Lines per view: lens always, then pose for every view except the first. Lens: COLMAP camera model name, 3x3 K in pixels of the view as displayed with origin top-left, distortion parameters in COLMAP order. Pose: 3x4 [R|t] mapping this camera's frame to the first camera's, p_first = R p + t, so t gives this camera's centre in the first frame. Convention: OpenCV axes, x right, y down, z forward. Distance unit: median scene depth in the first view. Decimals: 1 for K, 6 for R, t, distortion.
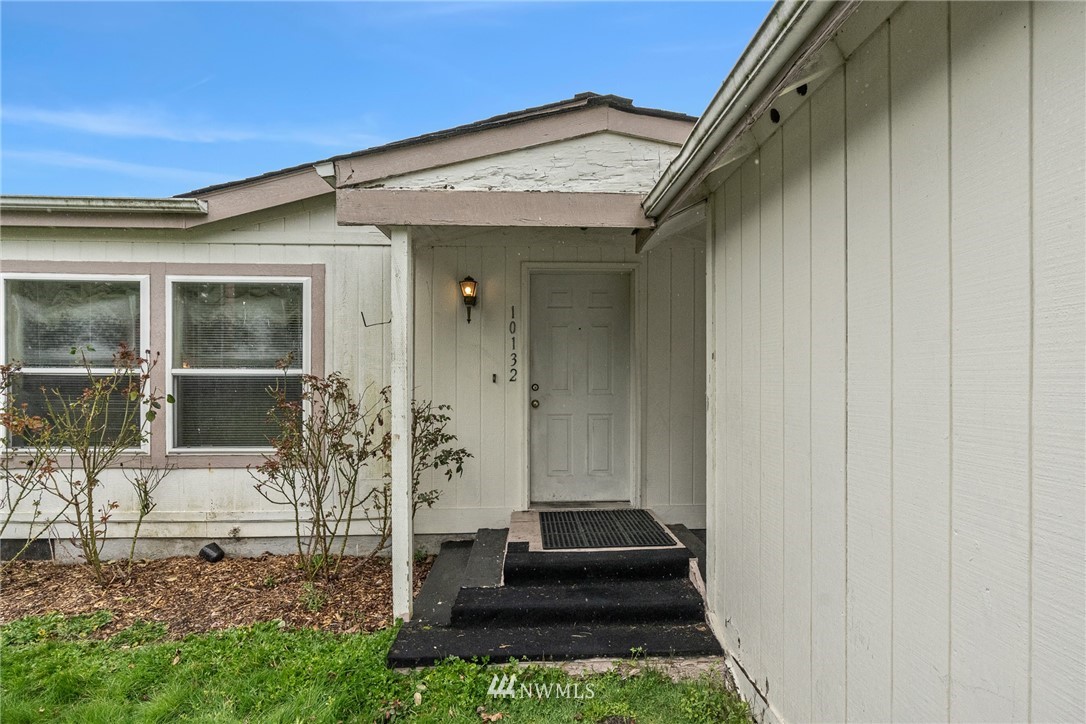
lens RADIAL K [[488.0, 0, 553.0], [0, 488.0, 372.1], [0, 0, 1]] dist [-0.006613, 0.003307]
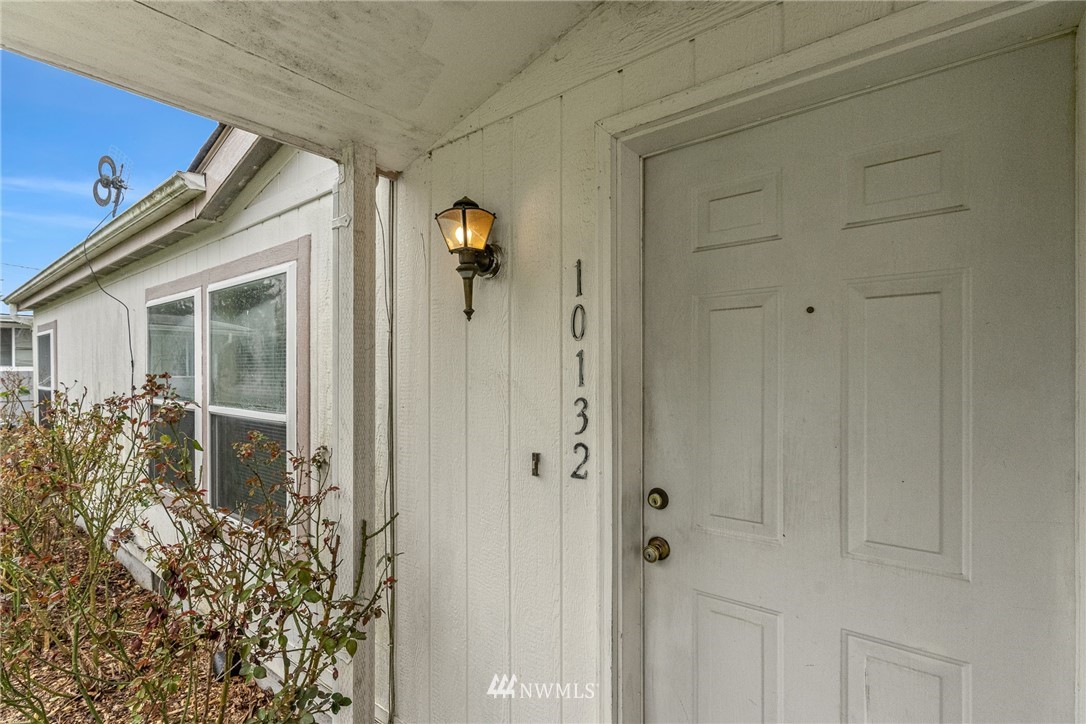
lens RADIAL K [[488.0, 0, 545.4], [0, 488.0, 369.1], [0, 0, 1]] dist [-0.006613, 0.003307]
pose [[0.773312, -0.004712, -0.634008, 0.120787], [0.013005, 0.999880, 0.008430, -0.063170], [0.633892, -0.014765, 0.773281, 0.736112]]
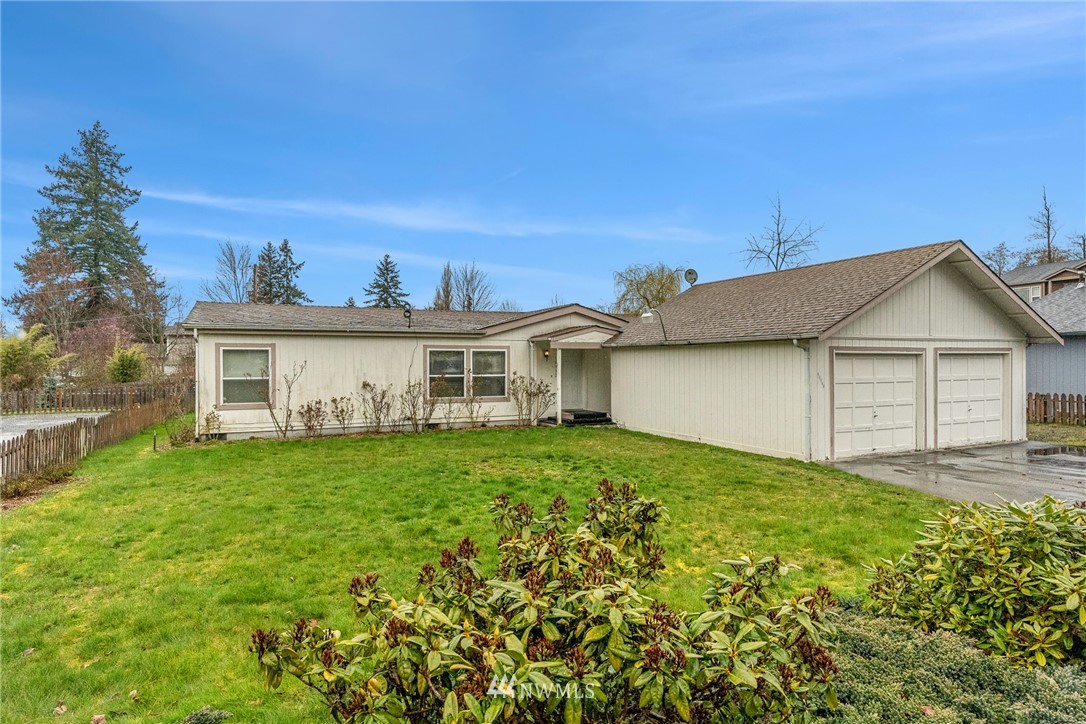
lens RADIAL K [[628.8, 0, 539.8], [0, 628.8, 364.0], [0, 0, 1]] dist [0.000525, 0.001106]
pose [[0.925418, -0.001441, 0.378945, -2.041886], [-0.000073, 0.999992, 0.003979, -0.103664], [-0.378947, -0.003710, 0.925411, -3.434747]]
